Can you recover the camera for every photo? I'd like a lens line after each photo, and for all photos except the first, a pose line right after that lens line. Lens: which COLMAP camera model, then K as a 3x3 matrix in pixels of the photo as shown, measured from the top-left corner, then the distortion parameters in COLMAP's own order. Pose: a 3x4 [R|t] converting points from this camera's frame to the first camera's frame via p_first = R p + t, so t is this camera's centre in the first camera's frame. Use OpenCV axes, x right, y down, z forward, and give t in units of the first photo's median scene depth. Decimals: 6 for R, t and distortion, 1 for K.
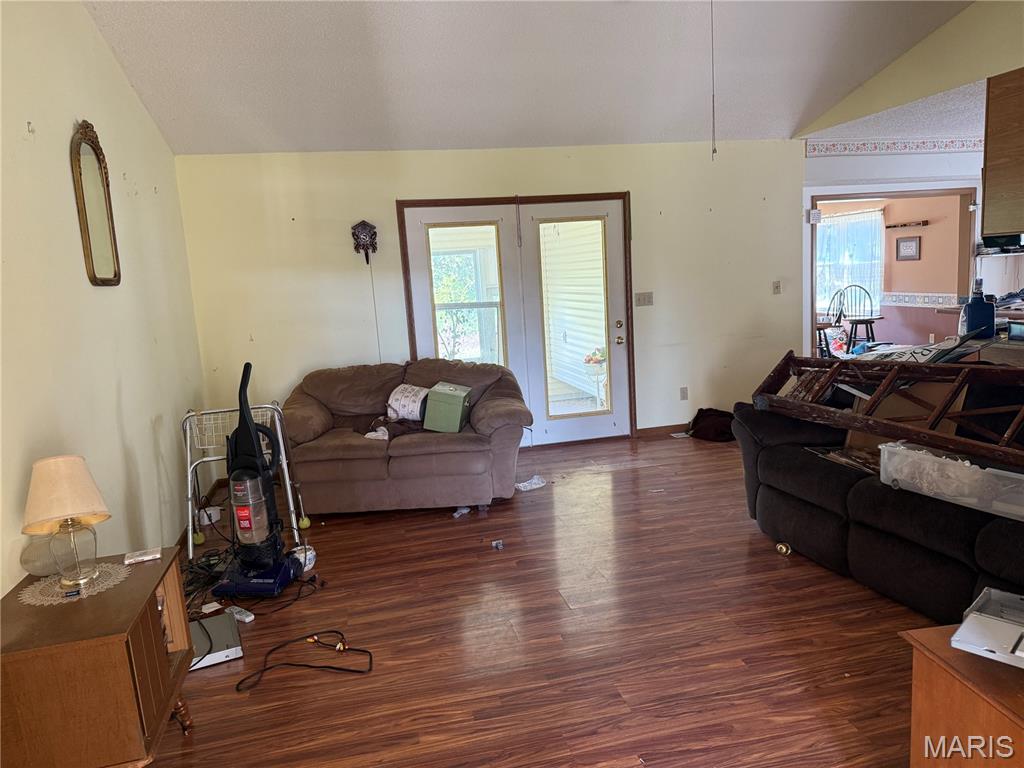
lens RADIAL K [[716.5, 0, 513.7], [0, 716.5, 388.1], [0, 0, 1]] dist [0.034746, -0.045983]
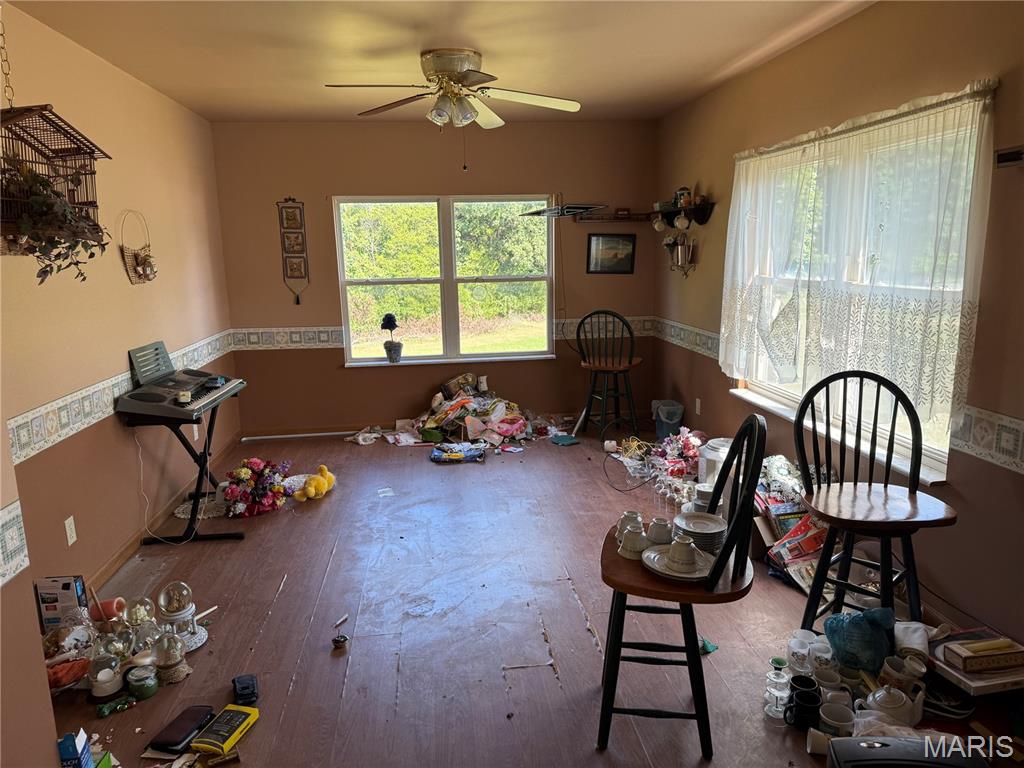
lens RADIAL K [[698.3, 0, 511.5], [0, 698.3, 383.6], [0, 0, 1]] dist [0.006544, 0.000380]
pose [[0.991921, 0.066140, -0.108246, 0.503142], [-0.062319, 0.997321, 0.038312, -0.190380], [0.110490, -0.031256, 0.993386, 0.974339]]
